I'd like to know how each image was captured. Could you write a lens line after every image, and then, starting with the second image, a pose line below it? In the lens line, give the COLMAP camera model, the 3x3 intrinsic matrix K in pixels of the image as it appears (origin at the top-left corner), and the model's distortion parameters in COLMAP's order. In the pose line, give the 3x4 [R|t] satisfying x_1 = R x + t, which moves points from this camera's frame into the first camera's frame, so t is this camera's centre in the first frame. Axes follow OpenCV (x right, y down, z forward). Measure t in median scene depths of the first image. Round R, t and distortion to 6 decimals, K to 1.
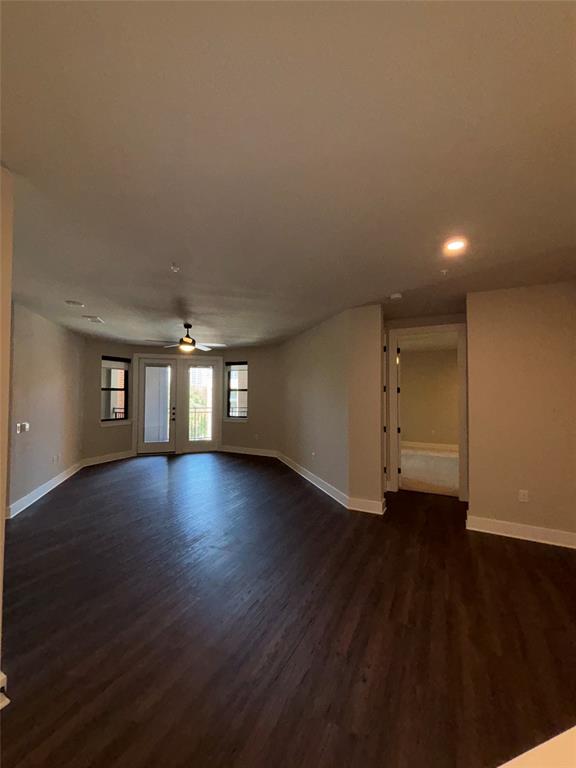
lens RADIAL K [[308.2, 0, 289.1], [0, 308.2, 385.7], [0, 0, 1]] dist [0.015932, -0.008958]
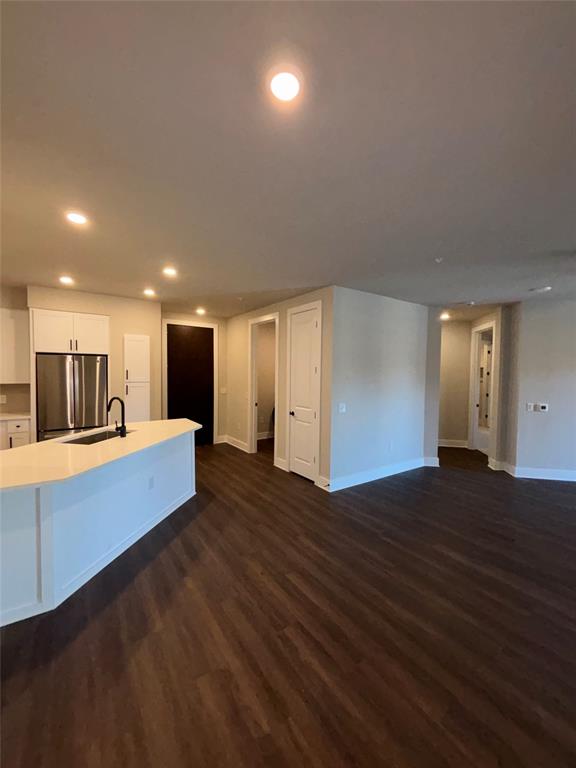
lens RADIAL K [[308.2, 0, 289.1], [0, 308.2, 385.7], [0, 0, 1]] dist [0.015932, -0.008958]
pose [[-0.477092, 0.027417, -0.878426, 0.327008], [0.006063, 0.999592, 0.027905, 0.009097], [0.878833, 0.007987, -0.477064, 0.411023]]
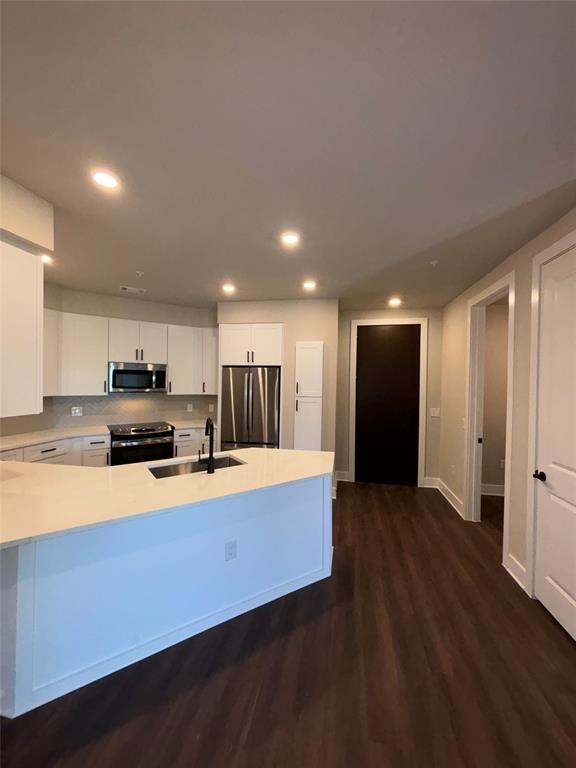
lens RADIAL K [[308.2, 0, 289.1], [0, 308.2, 385.7], [0, 0, 1]] dist [0.015932, -0.008958]
pose [[-0.962140, -0.015326, -0.272124, 0.077255], [-0.013726, 0.999876, -0.007782, 0.002551], [0.272210, -0.003752, -0.962231, 0.334058]]
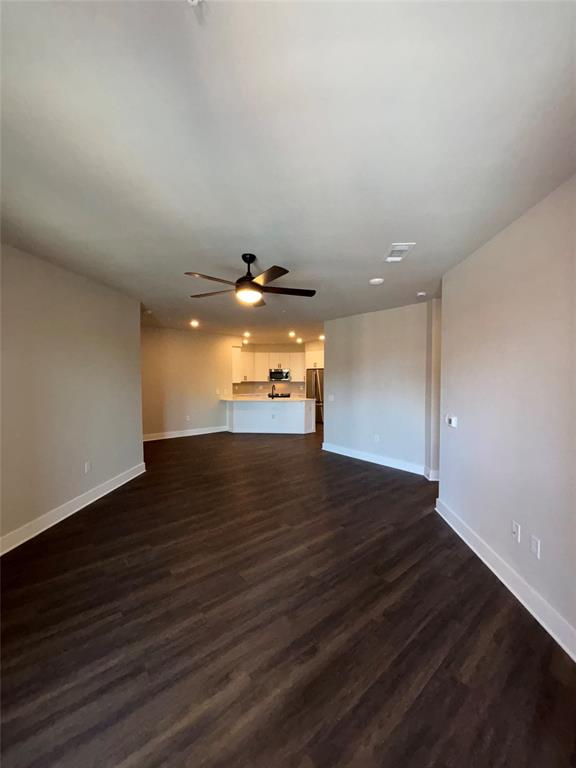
lens RADIAL K [[308.2, 0, 289.1], [0, 308.2, 385.7], [0, 0, 1]] dist [0.015932, -0.008958]
pose [[-0.923372, -0.018178, 0.383475, -0.443343], [-0.015593, 0.999830, 0.009849, 0.024986], [-0.383589, 0.003115, -0.923499, 1.080579]]
